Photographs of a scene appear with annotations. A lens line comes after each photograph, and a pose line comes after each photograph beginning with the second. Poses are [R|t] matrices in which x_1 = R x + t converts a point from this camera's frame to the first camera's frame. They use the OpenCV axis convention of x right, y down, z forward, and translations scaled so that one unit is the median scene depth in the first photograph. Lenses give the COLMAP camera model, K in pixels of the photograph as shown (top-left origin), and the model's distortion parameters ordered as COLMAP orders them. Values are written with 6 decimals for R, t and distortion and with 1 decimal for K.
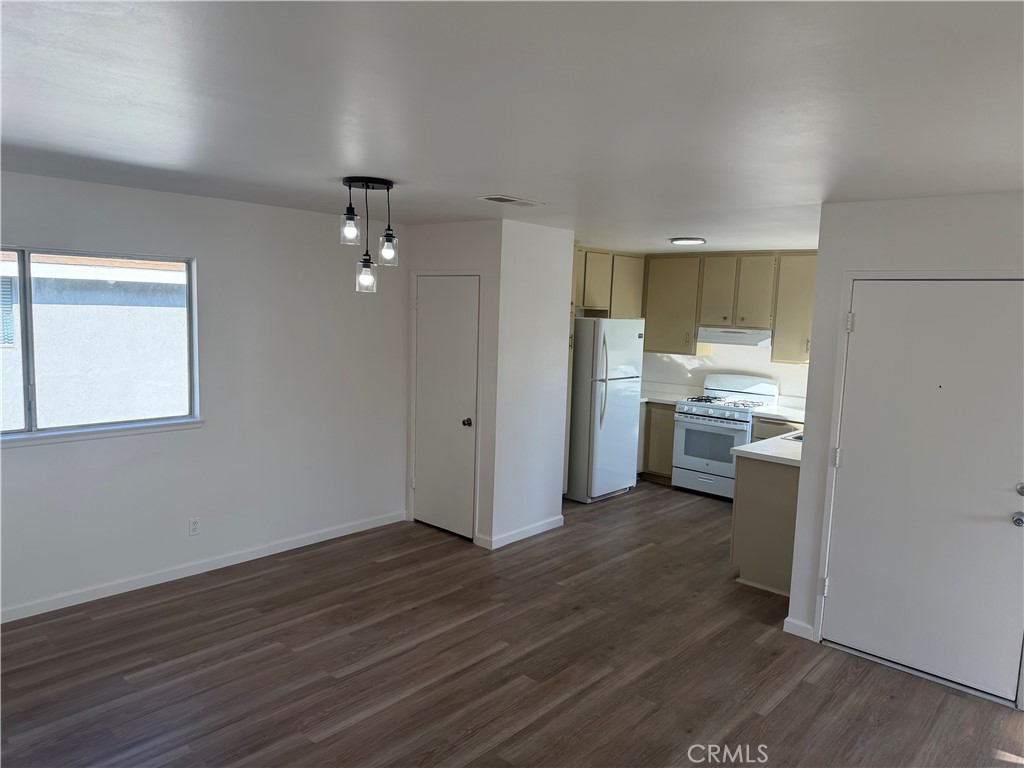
lens RADIAL K [[710.7, 0, 508.1], [0, 710.7, 382.7], [0, 0, 1]] dist [0.058638, -0.072203]
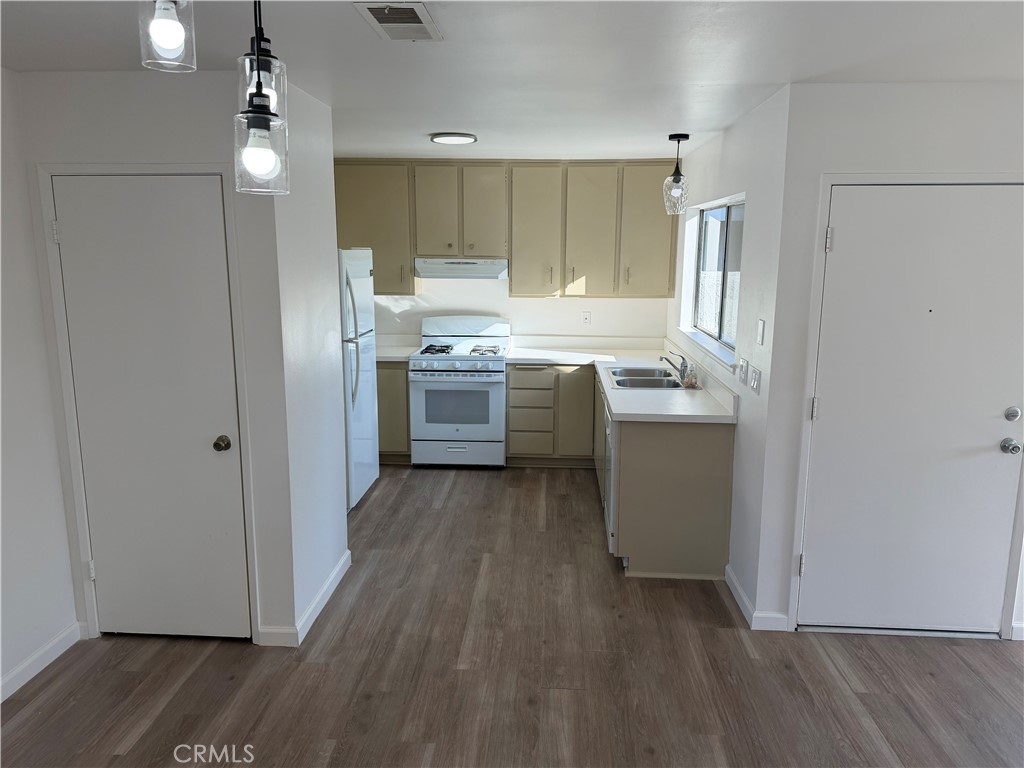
lens RADIAL K [[752.5, 0, 509.7], [0, 752.5, 384.1], [0, 0, 1]] dist [0.059878, -0.069805]
pose [[0.777909, -0.144888, 0.611445, -0.283864], [0.091202, 0.988784, 0.118272, -0.048376], [-0.621723, -0.036240, 0.782398, 0.465756]]
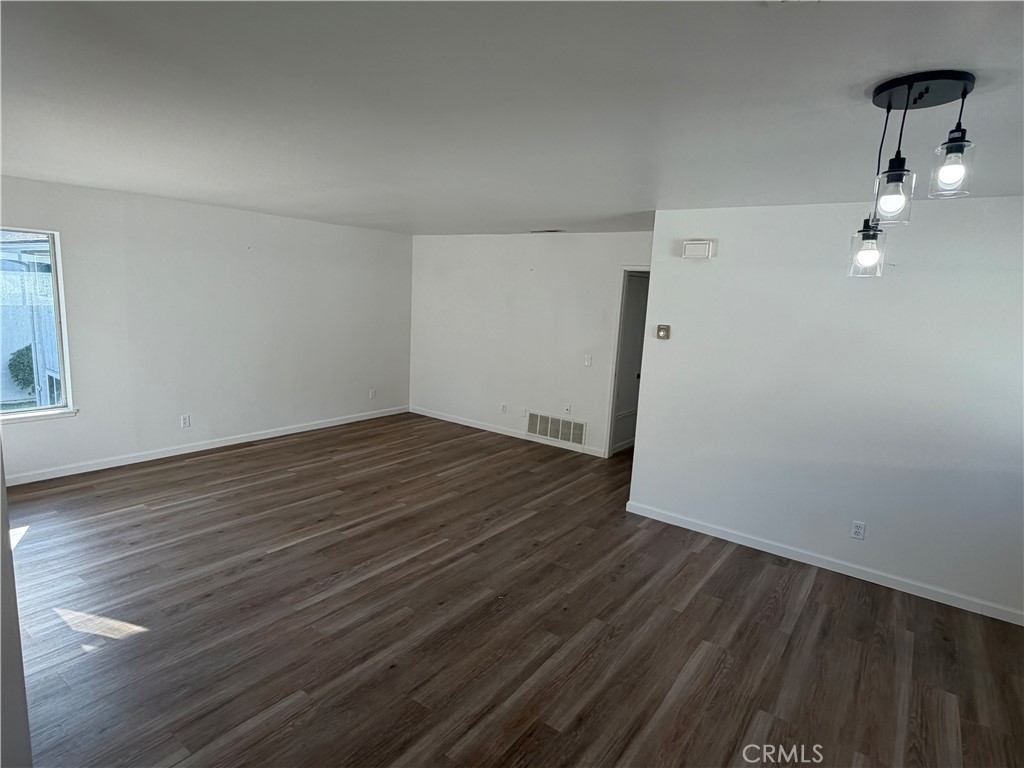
lens RADIAL K [[567.1, 0, 514.4], [0, 567.1, 391.7], [0, 0, 1]] dist [0.025461, -0.000145]
pose [[-0.990292, -0.066814, -0.121888, 0.140880], [-0.098912, 0.954824, 0.280229, -0.111367], [0.097659, 0.289565, -0.952163, 1.179542]]
